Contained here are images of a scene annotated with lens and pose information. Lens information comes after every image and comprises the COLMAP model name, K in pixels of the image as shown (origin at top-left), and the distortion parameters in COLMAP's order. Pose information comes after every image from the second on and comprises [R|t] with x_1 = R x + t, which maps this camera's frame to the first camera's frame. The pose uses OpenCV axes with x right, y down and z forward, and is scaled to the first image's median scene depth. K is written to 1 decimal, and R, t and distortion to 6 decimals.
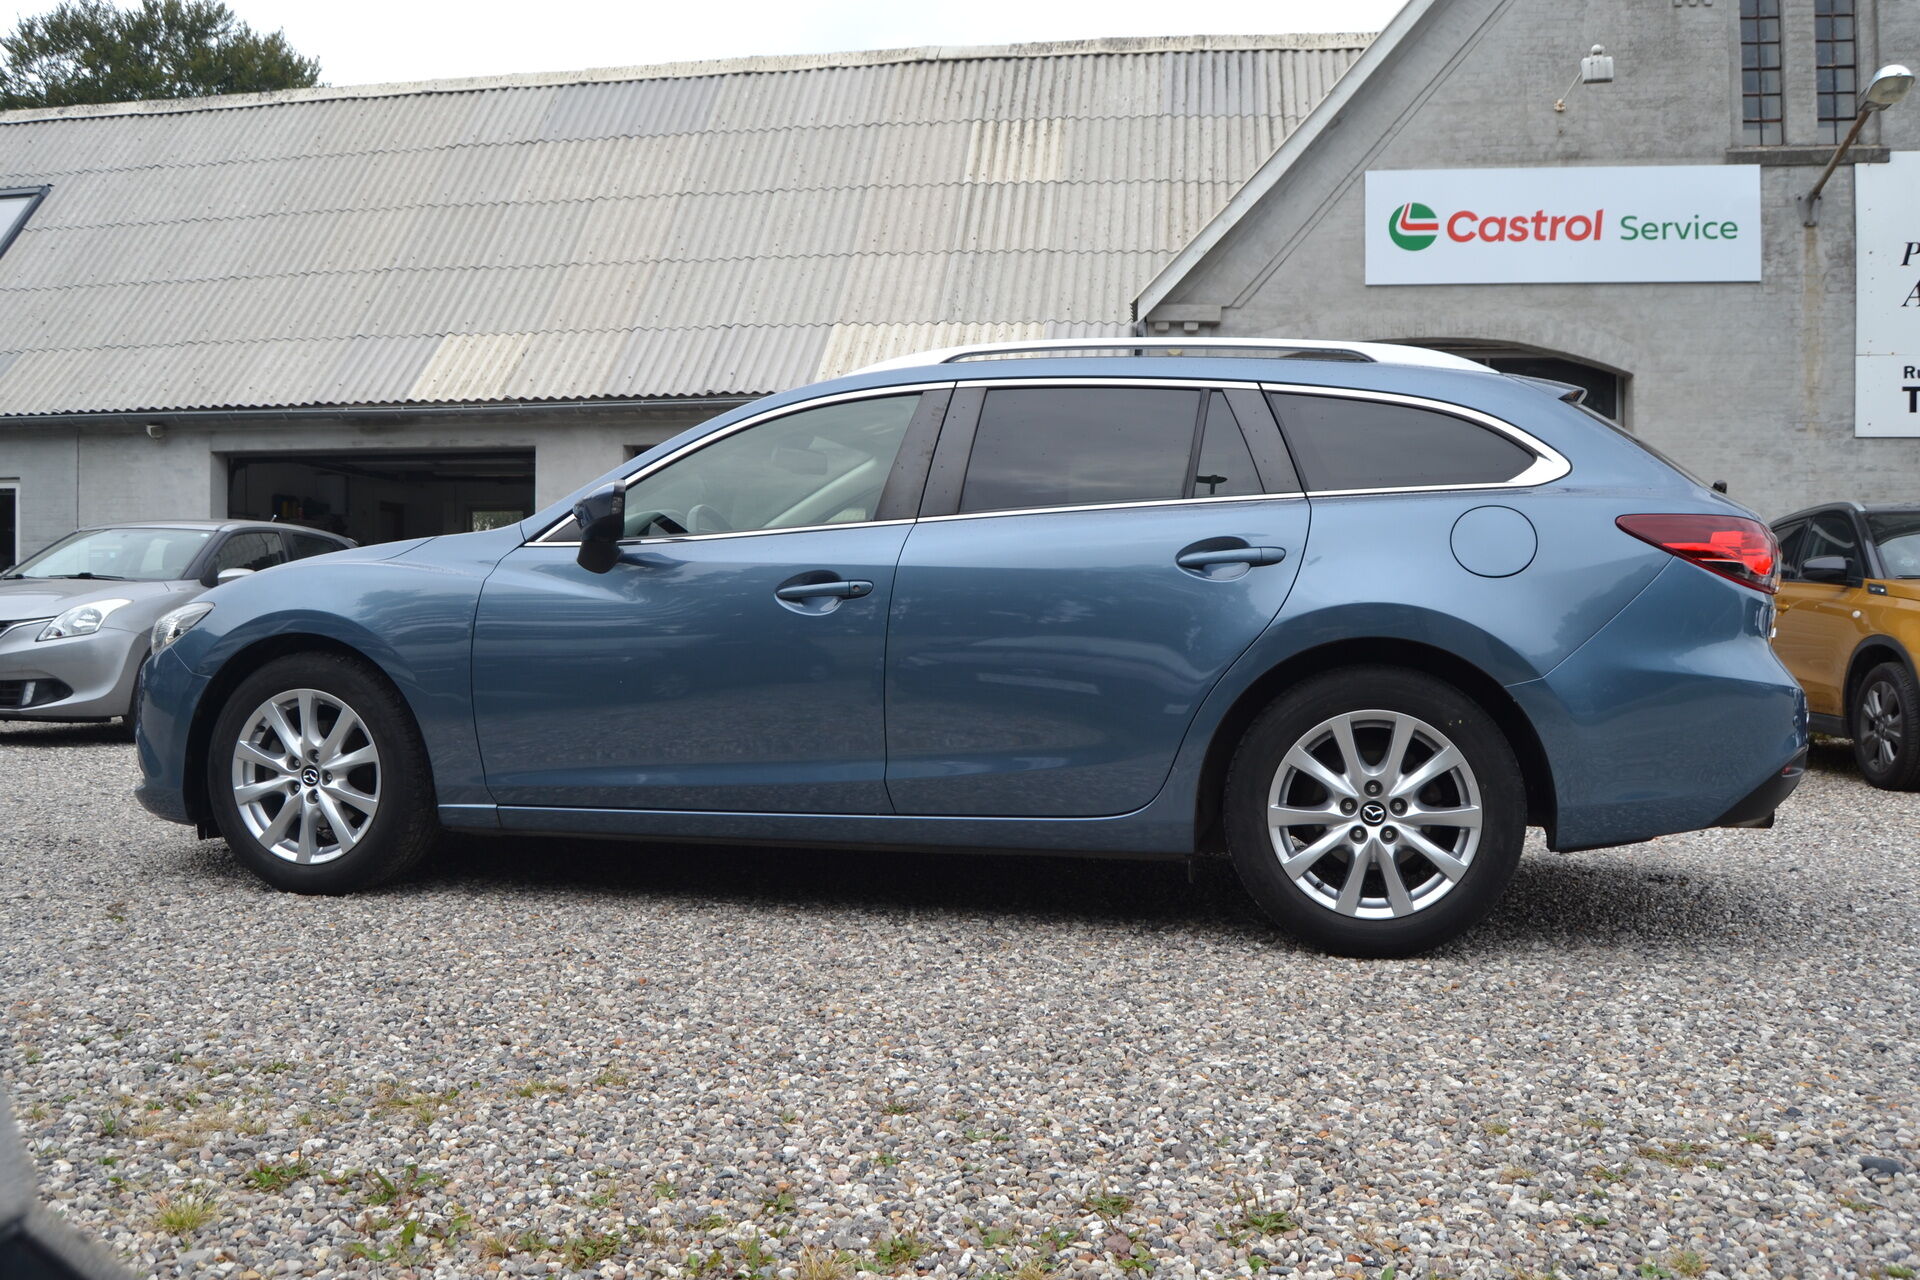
lens RADIAL K [[1517.4, 0, 958.6], [0, 1517.4, 643.8], [0, 0, 1]] dist [-0.100994, 0.051577]
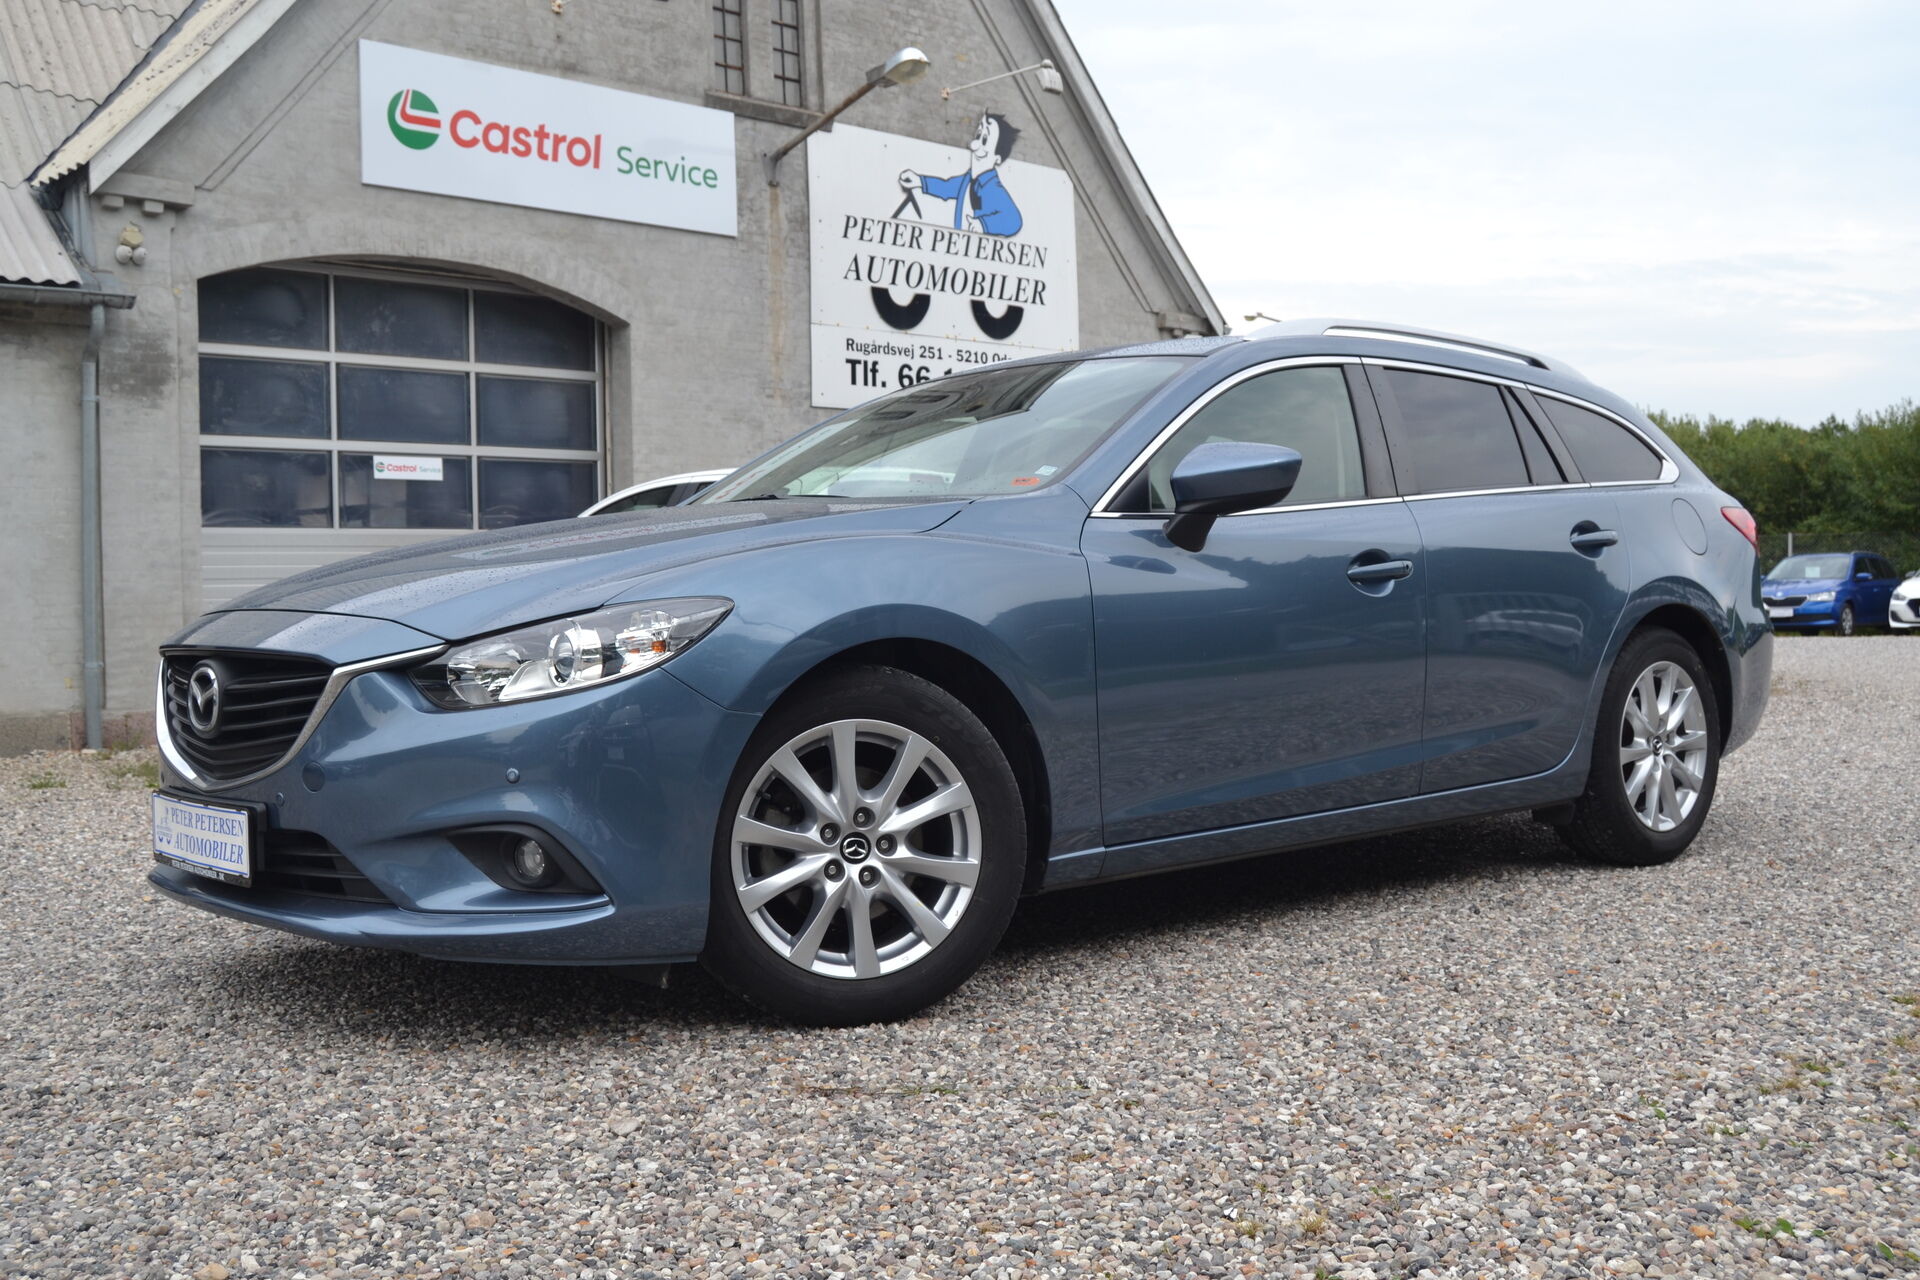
lens RADIAL K [[1933.5, 0, 953.7], [0, 1933.5, 638.3], [0, 0, 1]] dist [-0.071360, 0.035576]
pose [[0.595388, -0.037729, 0.802552, -0.373636], [0.035179, 0.999163, 0.020874, -0.008703], [-0.802668, 0.015805, 0.596217, 0.150519]]
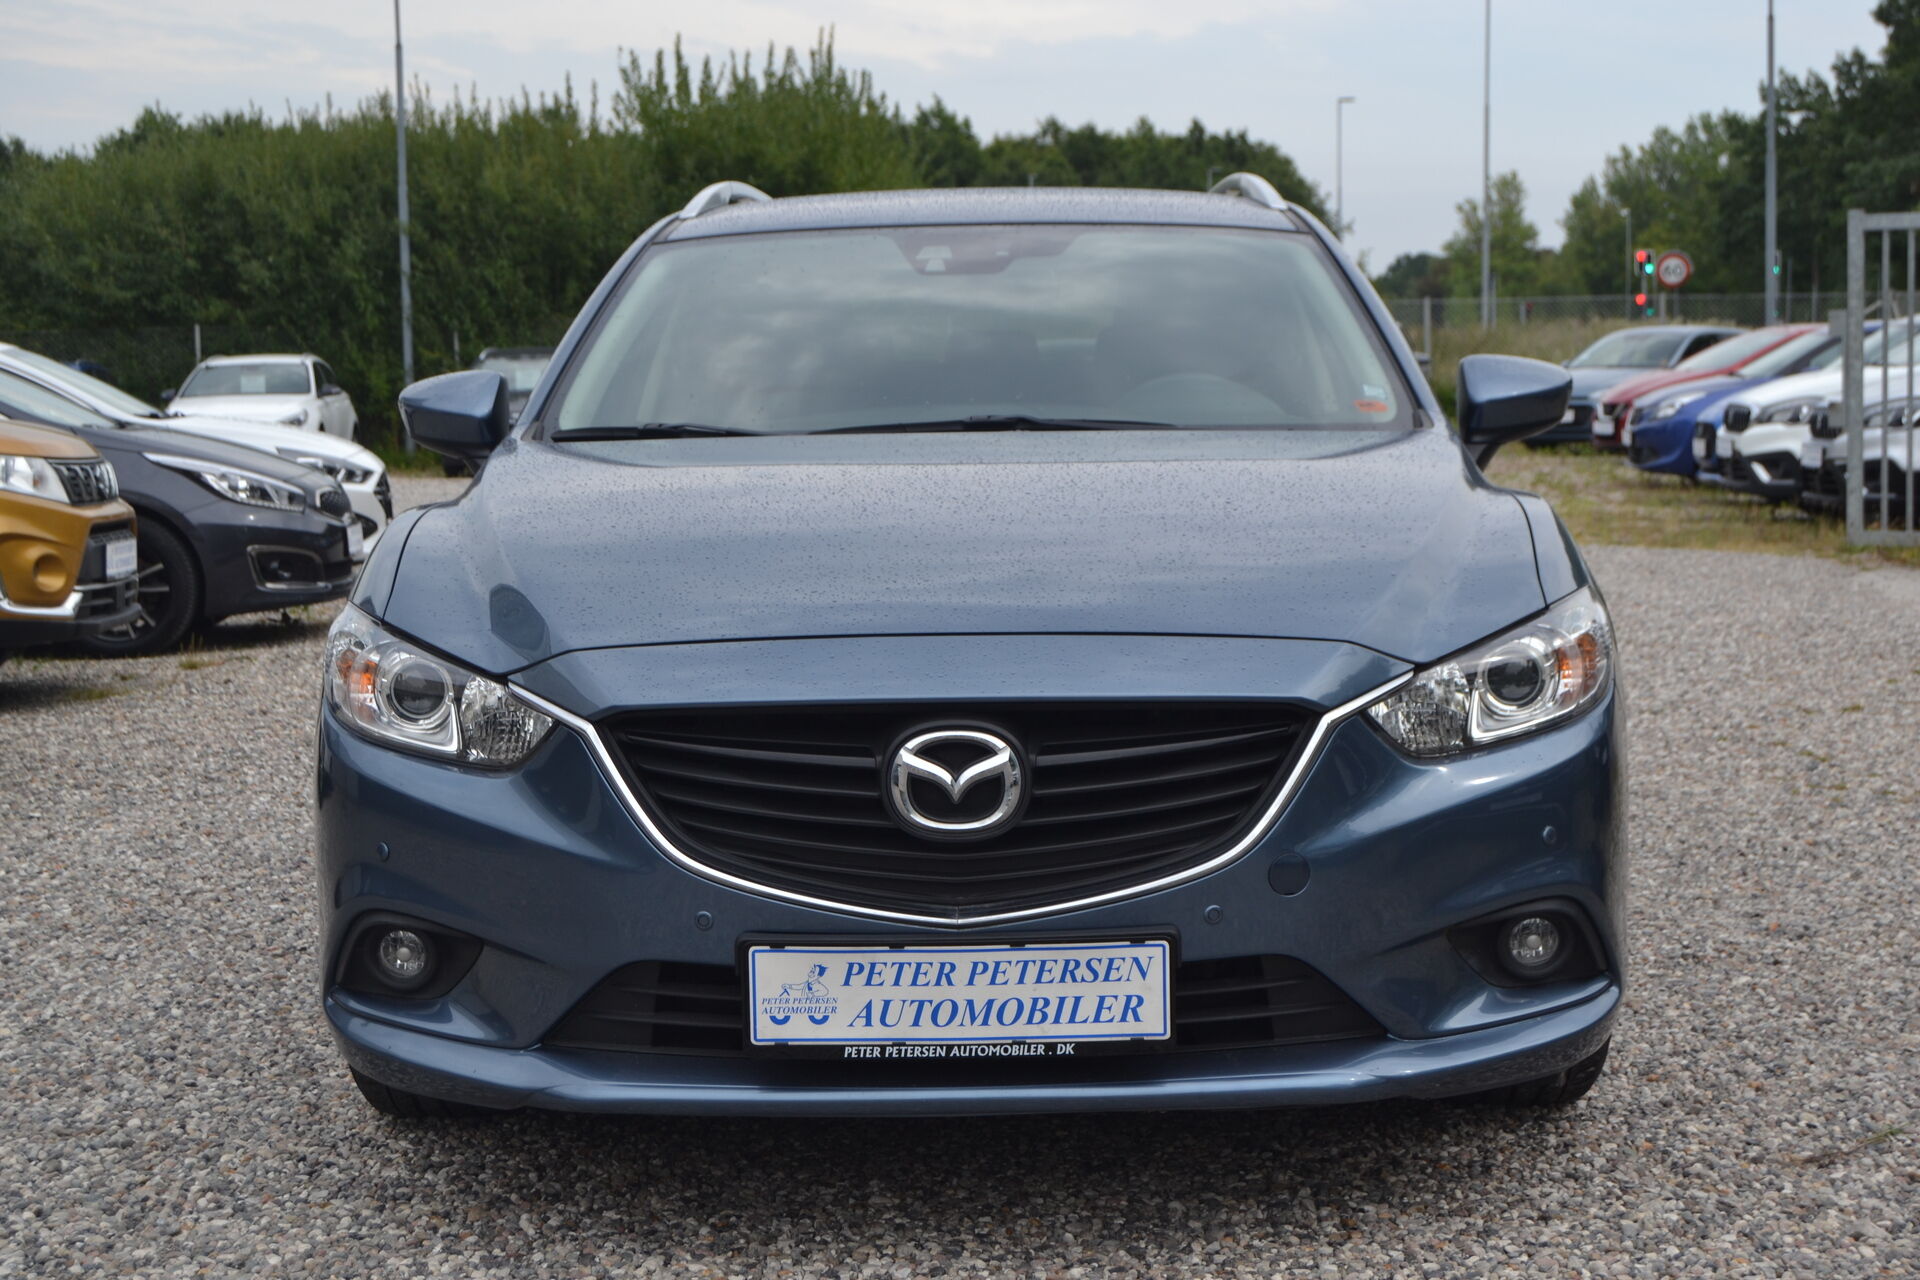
lens RADIAL K [[3102.9, 0, 959.3], [0, 3102.9, 644.6], [0, 0, 1]] dist [-0.022070, -0.014429]
pose [[-0.189637, -0.095079, 0.977240, -0.504443], [0.029341, 0.994307, 0.102434, -0.042503], [-0.981416, 0.048099, -0.185768, 0.488073]]
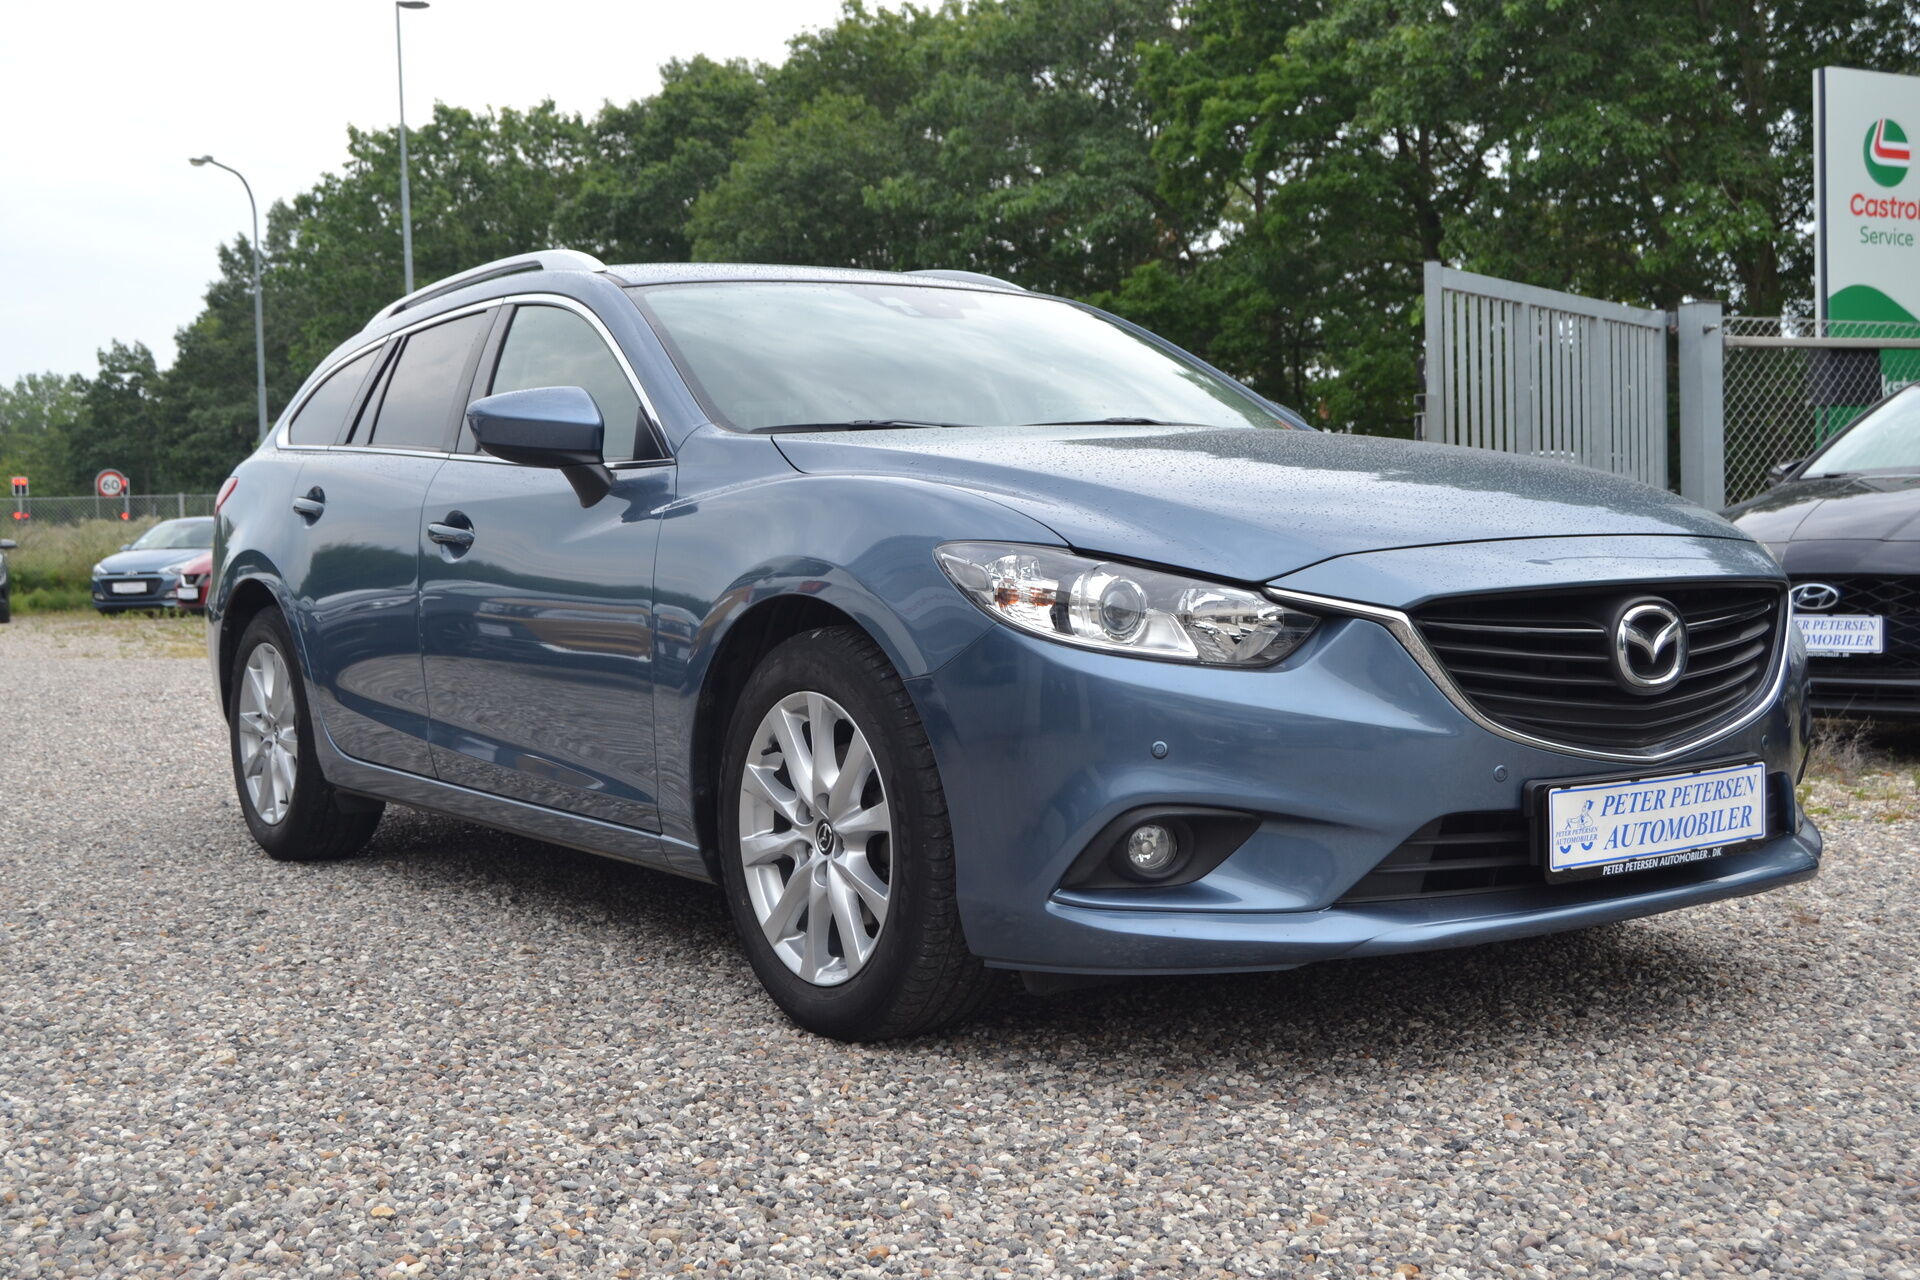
lens RADIAL K [[2341.5, 0, 960.0], [0, 2341.5, 640.0], [0, 0, 1]] dist [-0.029347, -0.064233]
pose [[-0.733519, -0.018759, 0.679410, -0.336363], [0.030496, 0.997704, 0.060472, -0.018020], [-0.678984, 0.065077, -0.731263, 0.707223]]
